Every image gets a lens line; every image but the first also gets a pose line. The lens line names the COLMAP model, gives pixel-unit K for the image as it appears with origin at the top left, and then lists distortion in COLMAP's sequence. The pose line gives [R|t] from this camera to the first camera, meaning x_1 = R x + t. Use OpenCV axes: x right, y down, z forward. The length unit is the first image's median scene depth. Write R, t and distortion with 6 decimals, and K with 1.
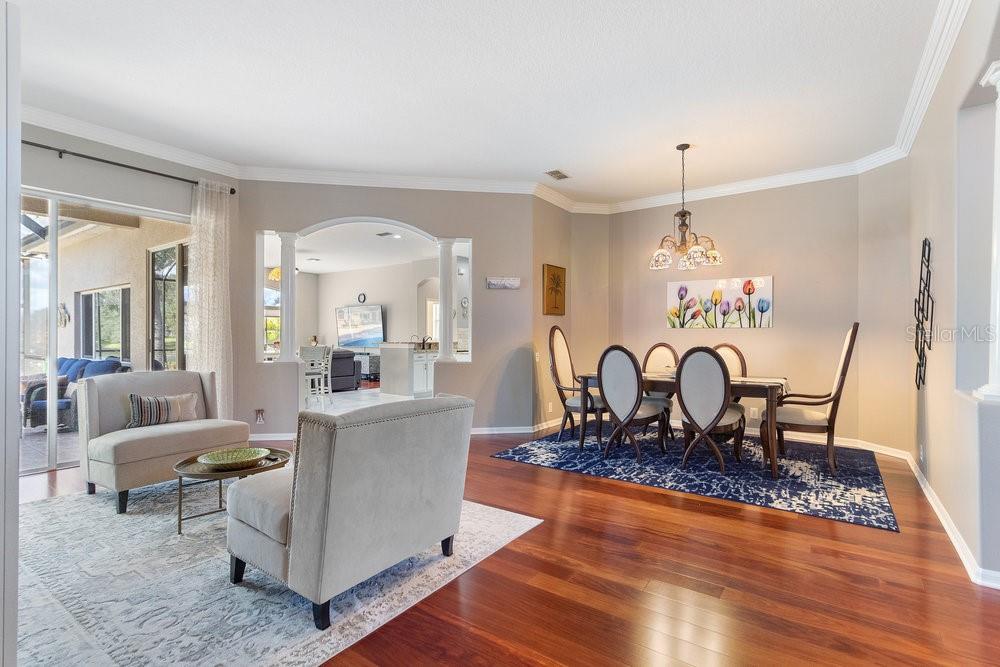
lens RADIAL K [[460.3, 0, 501.2], [0, 460.3, 334.6], [0, 0, 1]] dist [0.001672, -0.000611]
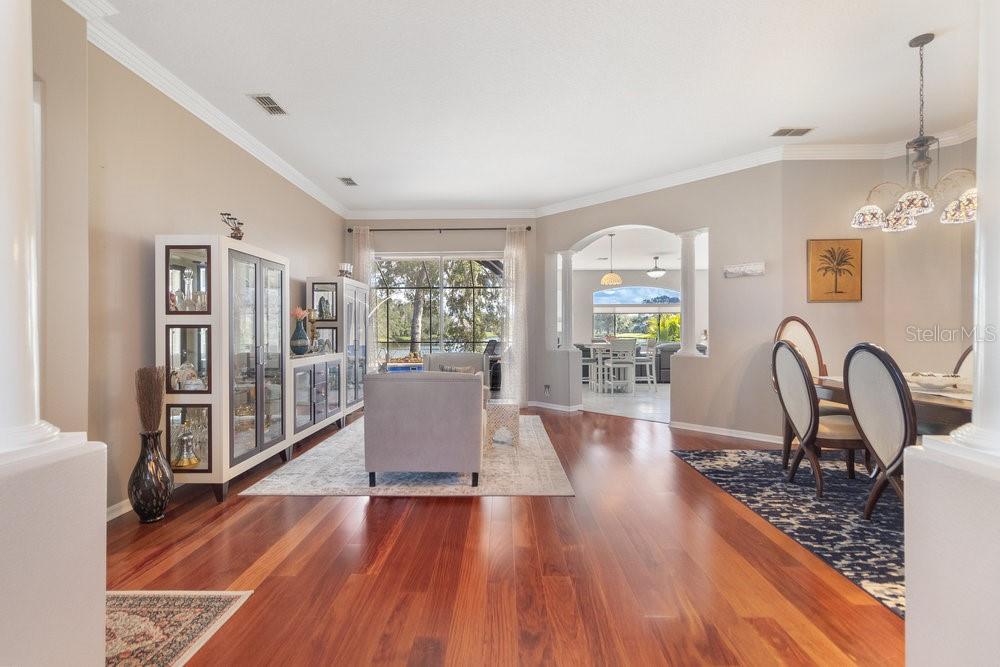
lens RADIAL K [[460.3, 0, 503.1], [0, 460.3, 331.5], [0, 0, 1]] dist [0.001672, -0.000611]
pose [[0.570456, -0.002292, -0.821325, 0.582072], [0.008112, 0.999963, 0.002845, 0.001396], [0.821288, -0.008286, 0.570454, 0.135168]]
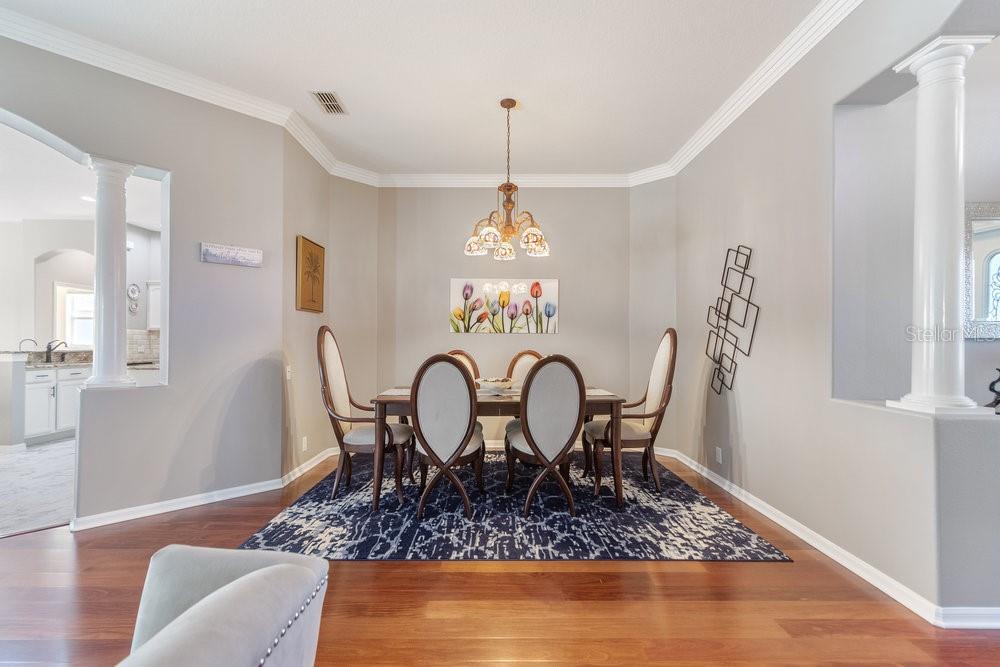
lens RADIAL K [[460.3, 0, 498.2], [0, 460.3, 338.6], [0, 0, 1]] dist [0.001672, -0.000611]
pose [[0.817923, 0.007859, 0.575274, -0.073151], [-0.004930, 0.999966, -0.006651, 0.003270], [-0.575306, 0.002604, 0.817934, 0.359196]]
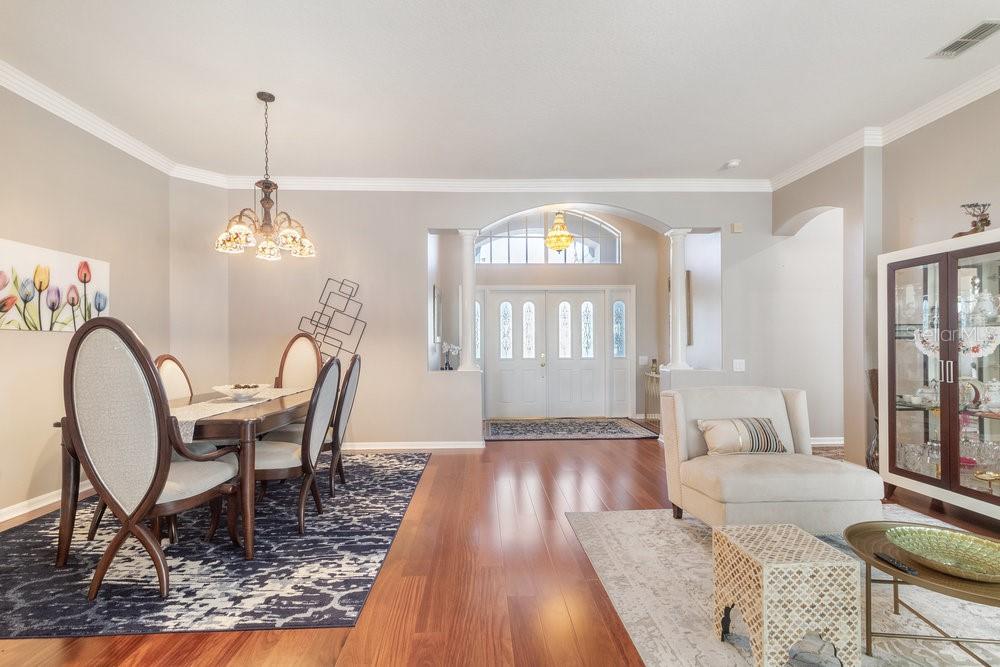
lens RADIAL K [[460.3, 0, 492.1], [0, 460.3, 342.7], [0, 0, 1]] dist [0.001672, -0.000611]
pose [[-0.598284, 0.006272, 0.801259, -0.437266], [-0.000048, 0.999969, -0.007863, 0.006207], [-0.801284, -0.004743, -0.598266, 1.141015]]
